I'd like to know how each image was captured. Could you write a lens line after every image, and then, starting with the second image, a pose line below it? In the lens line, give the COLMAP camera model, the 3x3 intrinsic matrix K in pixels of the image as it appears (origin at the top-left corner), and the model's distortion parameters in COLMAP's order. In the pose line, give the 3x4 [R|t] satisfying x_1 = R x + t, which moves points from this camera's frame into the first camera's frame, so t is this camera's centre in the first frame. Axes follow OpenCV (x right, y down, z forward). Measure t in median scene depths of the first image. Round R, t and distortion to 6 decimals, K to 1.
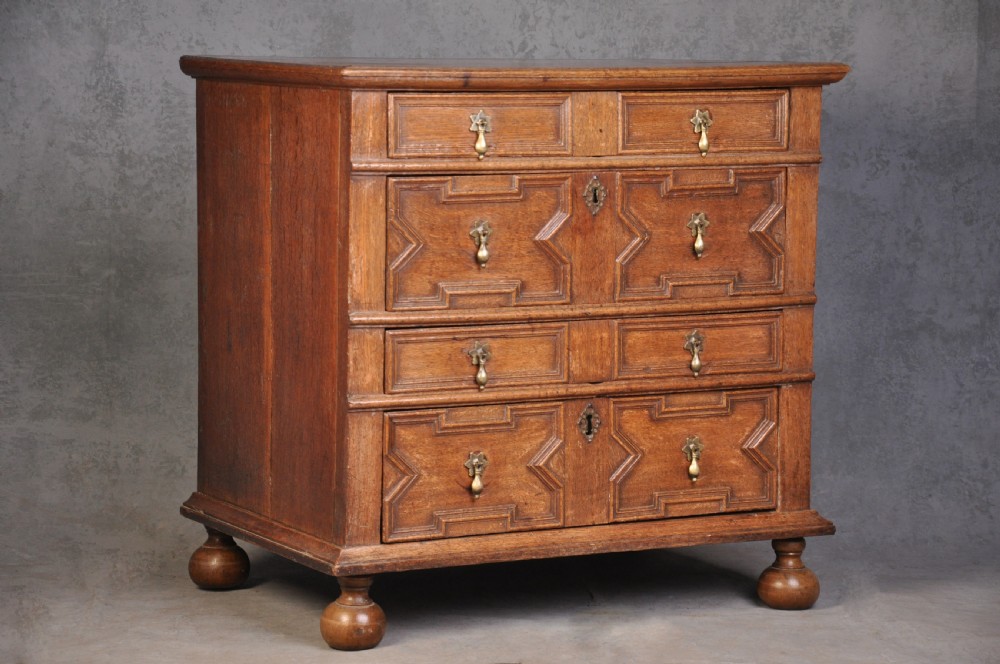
lens RADIAL K [[3464.6, 0, 499.1], [0, 3464.6, 323.7], [0, 0, 1]] dist [0.979906, 0.000000]
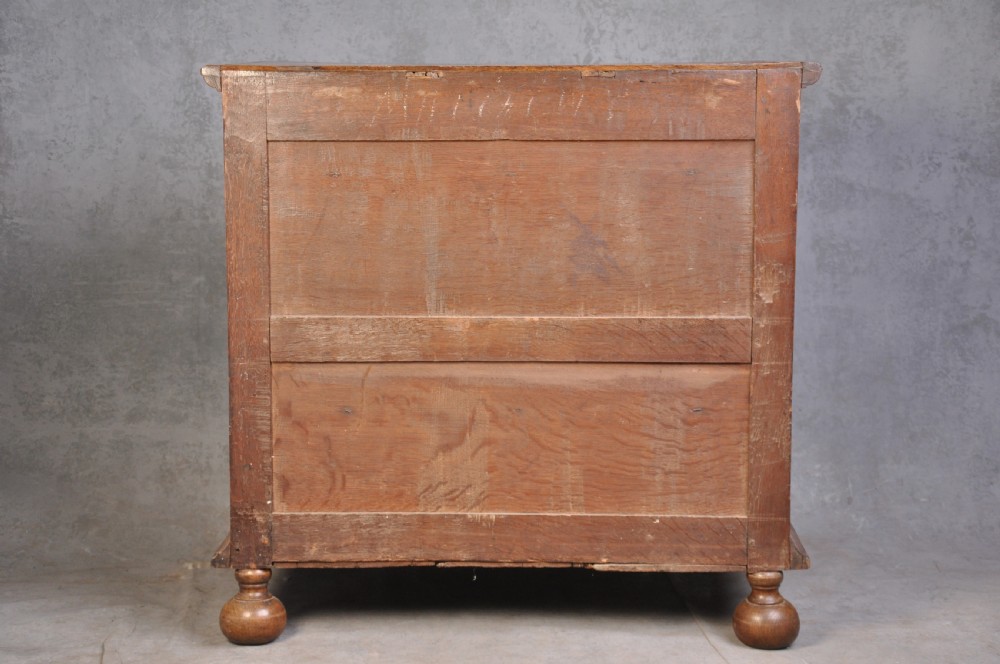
lens RADIAL K [[2186.0, 0, 477.6], [0, 2186.0, 334.2], [0, 0, 1]] dist [0.370750, 0.000000]
pose [[0.999859, -0.012221, 0.011487, -0.035205], [0.011973, 0.999698, 0.021456, -0.011236], [-0.011746, -0.021316, 0.999704, 0.337336]]
